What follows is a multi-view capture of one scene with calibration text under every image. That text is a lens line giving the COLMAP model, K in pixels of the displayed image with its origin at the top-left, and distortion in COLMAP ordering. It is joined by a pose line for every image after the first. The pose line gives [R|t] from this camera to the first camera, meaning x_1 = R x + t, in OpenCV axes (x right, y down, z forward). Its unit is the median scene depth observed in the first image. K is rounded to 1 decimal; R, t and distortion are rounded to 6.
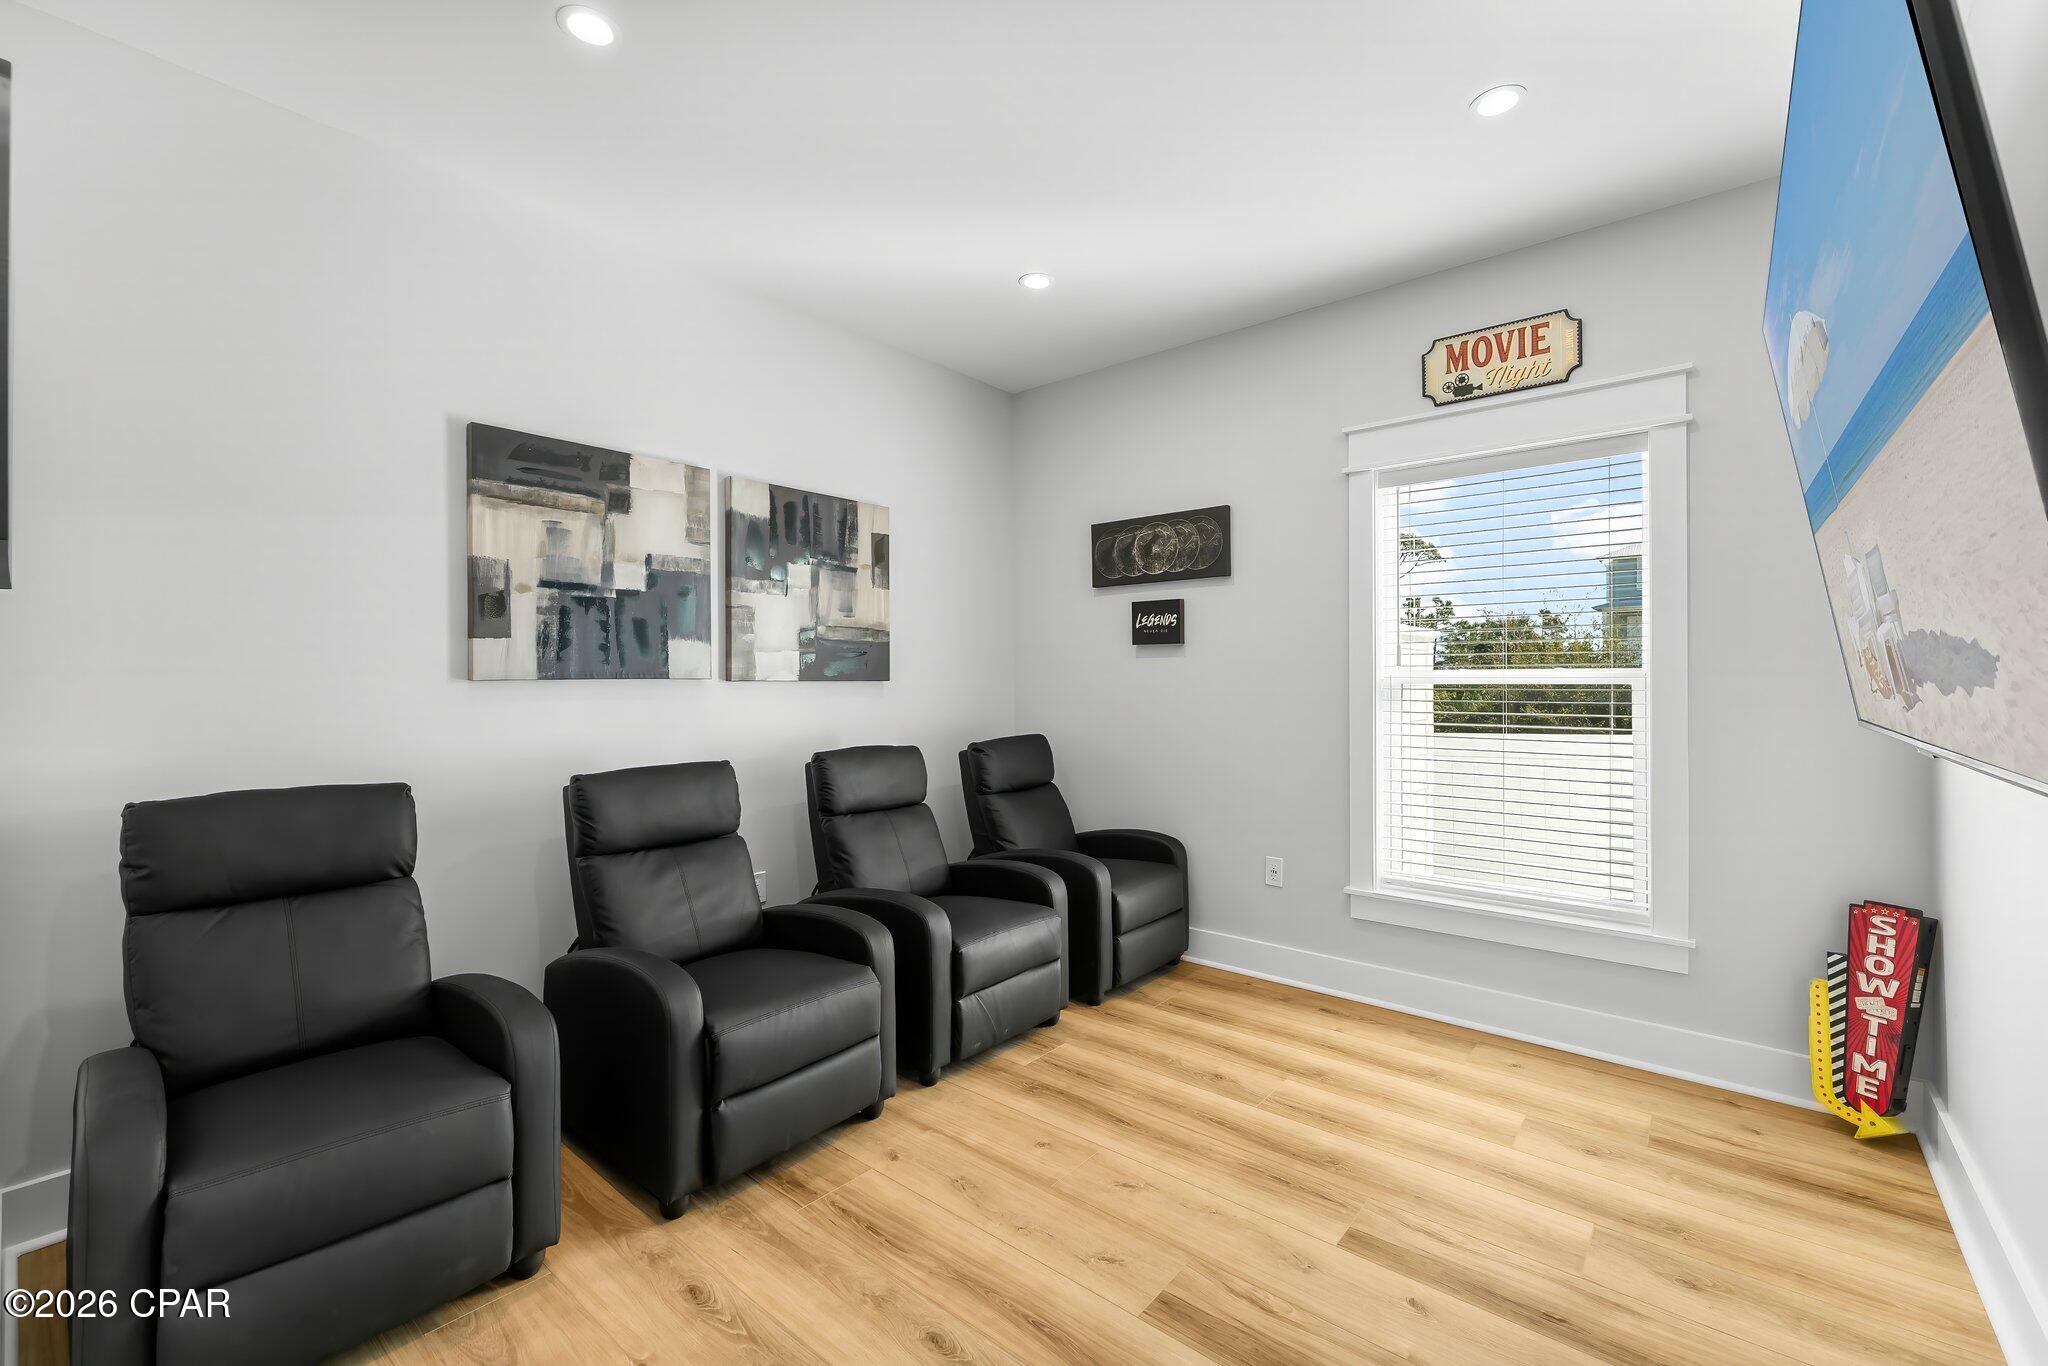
lens RADIAL K [[840.1, 0, 1029.8], [0, 840.1, 679.6], [0, 0, 1]] dist [-0.003832, -0.000112]
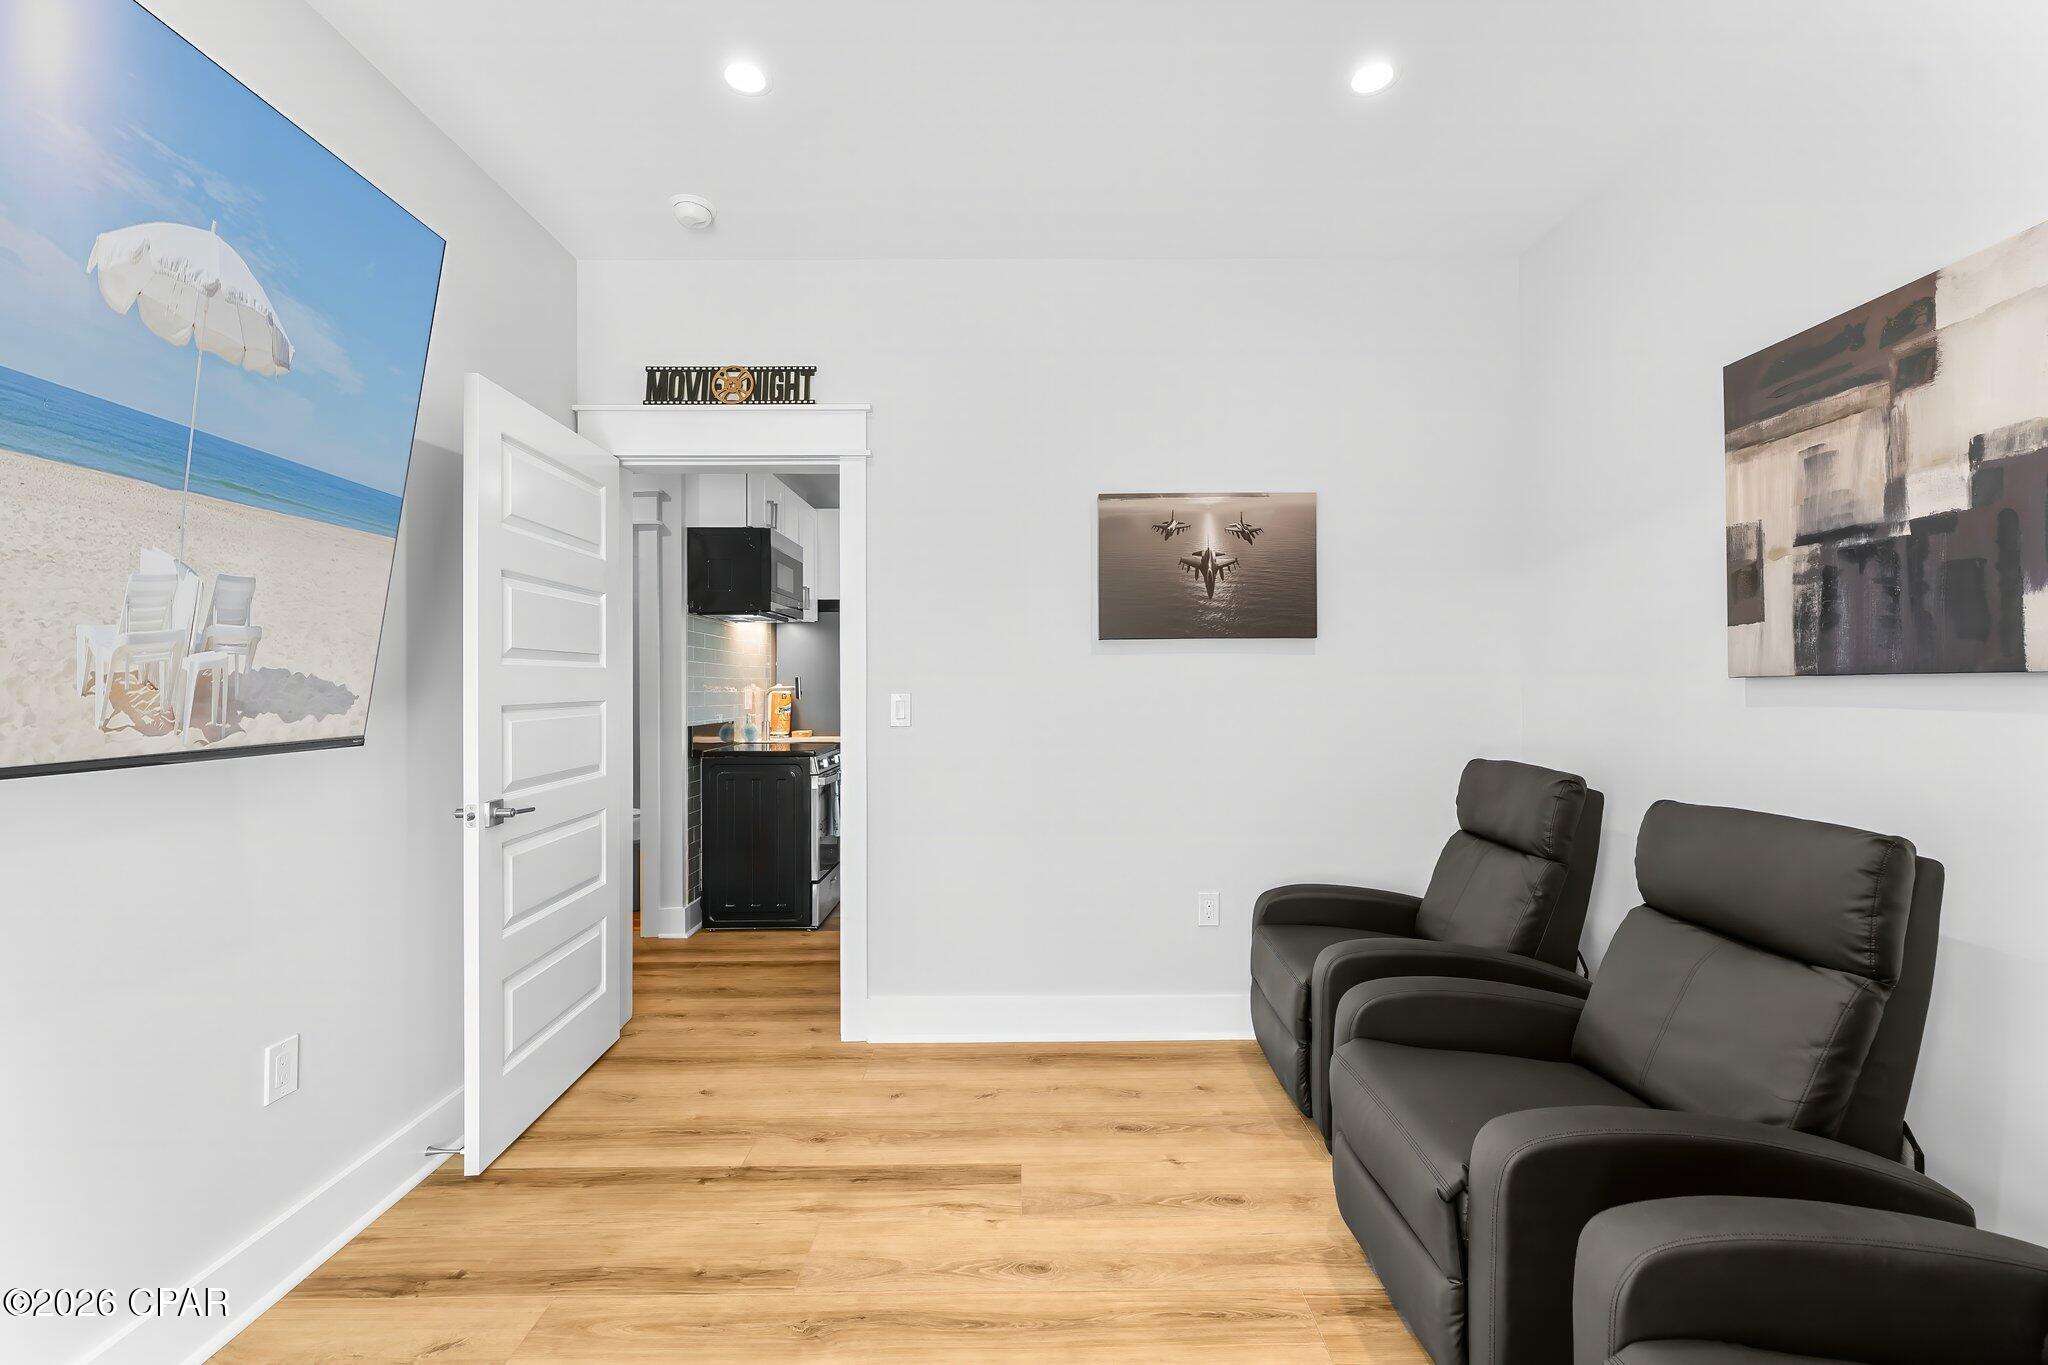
lens RADIAL K [[840.1, 0, 1026.8], [0, 840.1, 676.0], [0, 0, 1]] dist [-0.003832, -0.000112]
pose [[-0.767984, -0.003960, -0.640457, 0.368683], [0.000787, 0.999974, -0.007127, 0.004663], [0.640469, -0.005978, -0.767961, 1.104891]]
